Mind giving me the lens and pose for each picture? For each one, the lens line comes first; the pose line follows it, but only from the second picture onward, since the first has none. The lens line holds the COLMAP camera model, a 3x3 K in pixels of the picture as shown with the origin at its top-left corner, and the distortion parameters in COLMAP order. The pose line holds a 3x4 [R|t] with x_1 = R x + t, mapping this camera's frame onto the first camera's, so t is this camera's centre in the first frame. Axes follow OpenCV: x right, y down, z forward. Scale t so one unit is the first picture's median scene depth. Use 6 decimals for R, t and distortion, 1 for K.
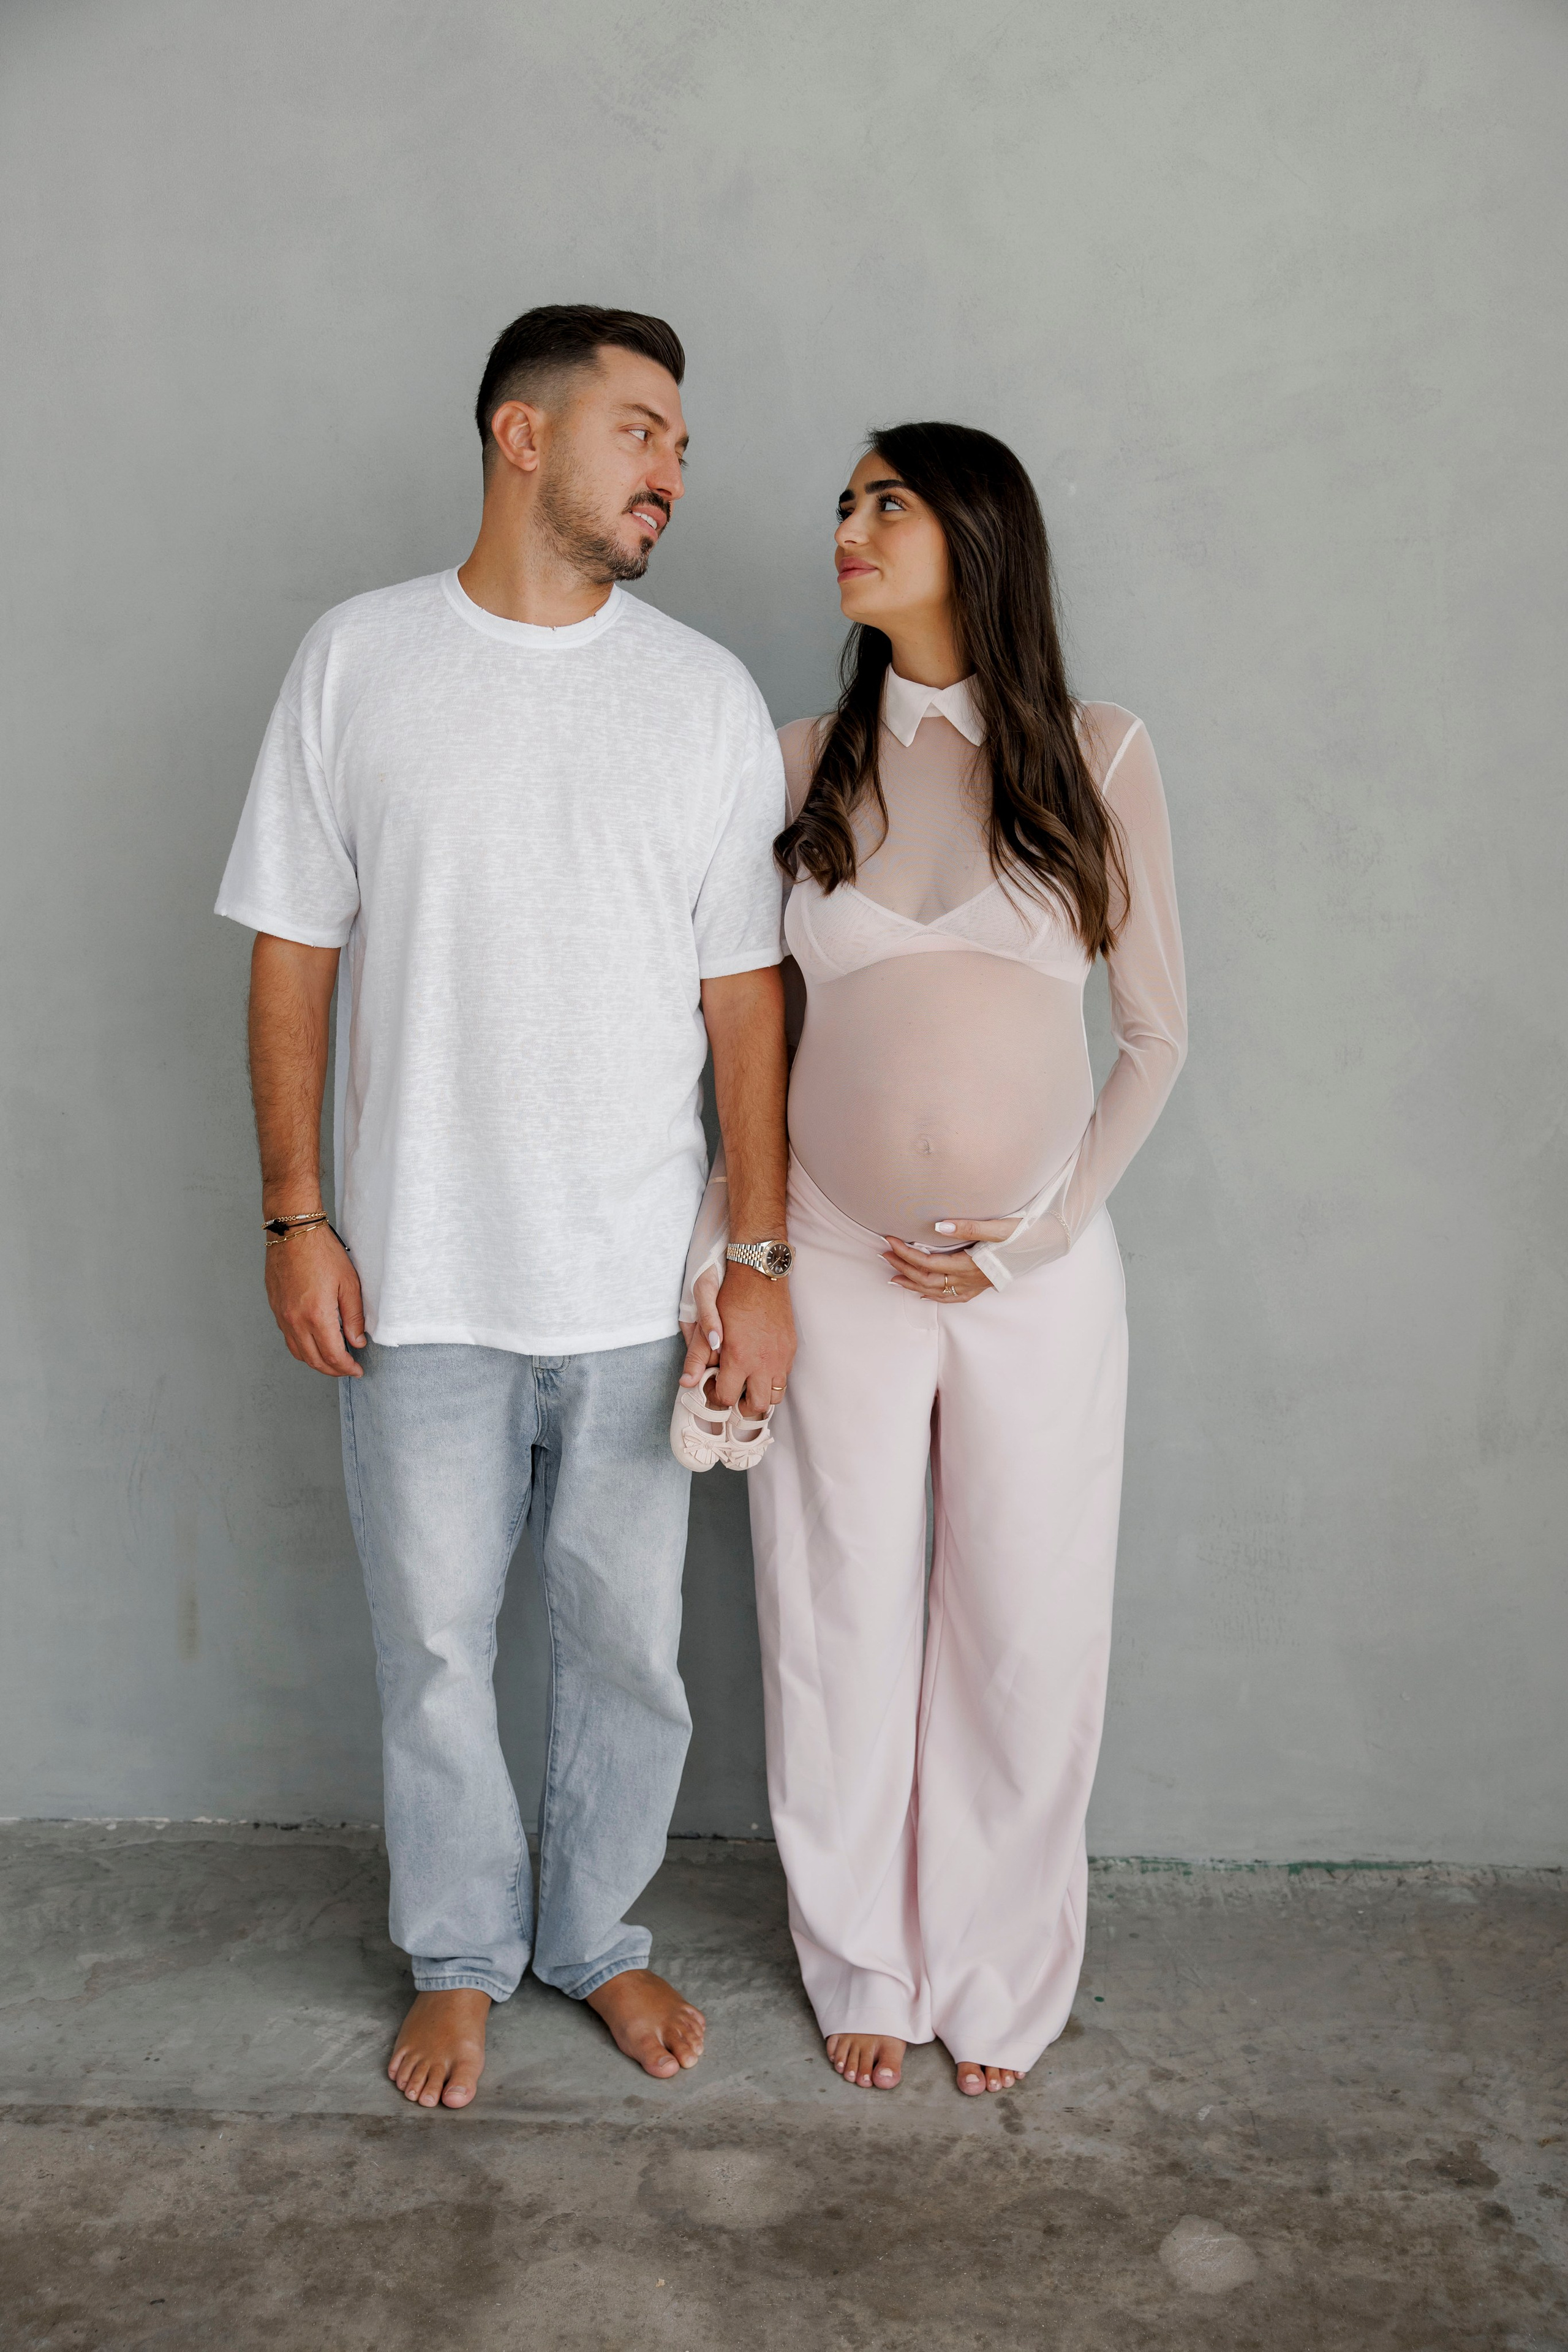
lens RADIAL K [[2291.9, 0, 809.6], [0, 2291.9, 1183.3], [0, 0, 1]] dist [0.000716, 0.055462]
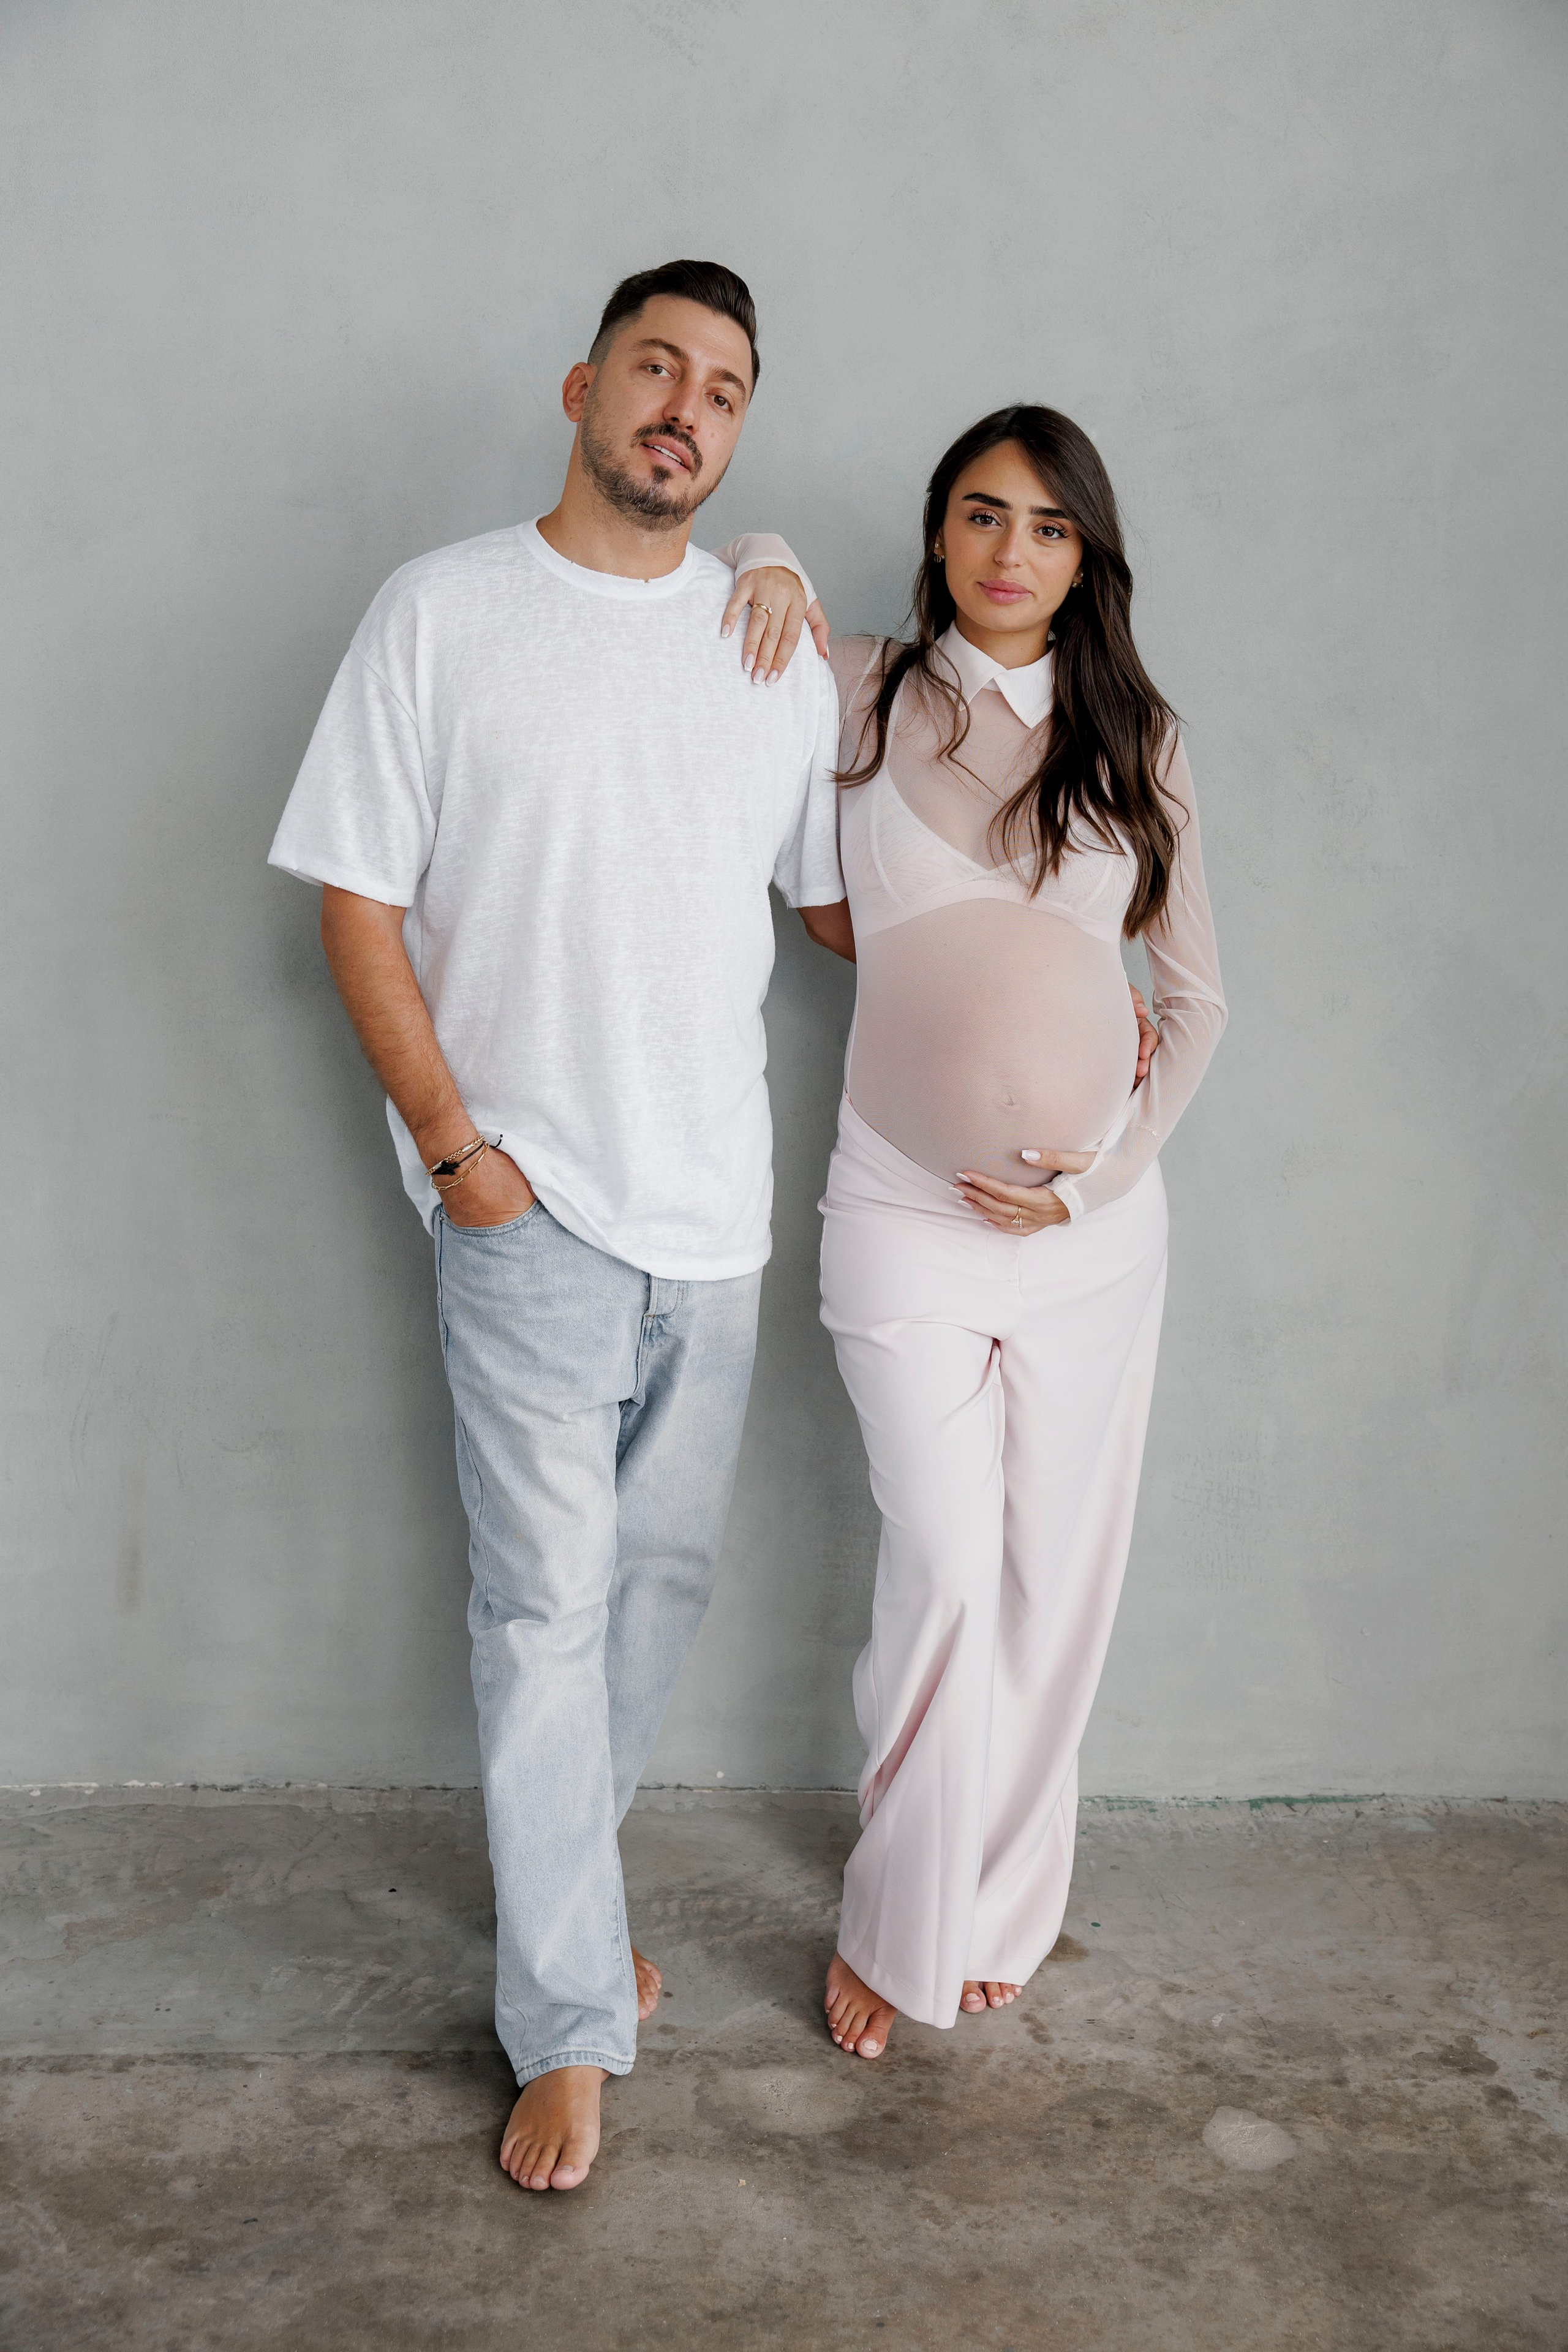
lens RADIAL K [[2727.5, 0, 784.0], [0, 2727.5, 1176.0], [0, 0, 1]] dist [0.054306, 0.007072]
pose [[0.989734, 0.011031, 0.142495, -0.208177], [-0.014102, 0.999689, 0.020562, -0.001680], [-0.142224, -0.022360, 0.989582, -0.200840]]
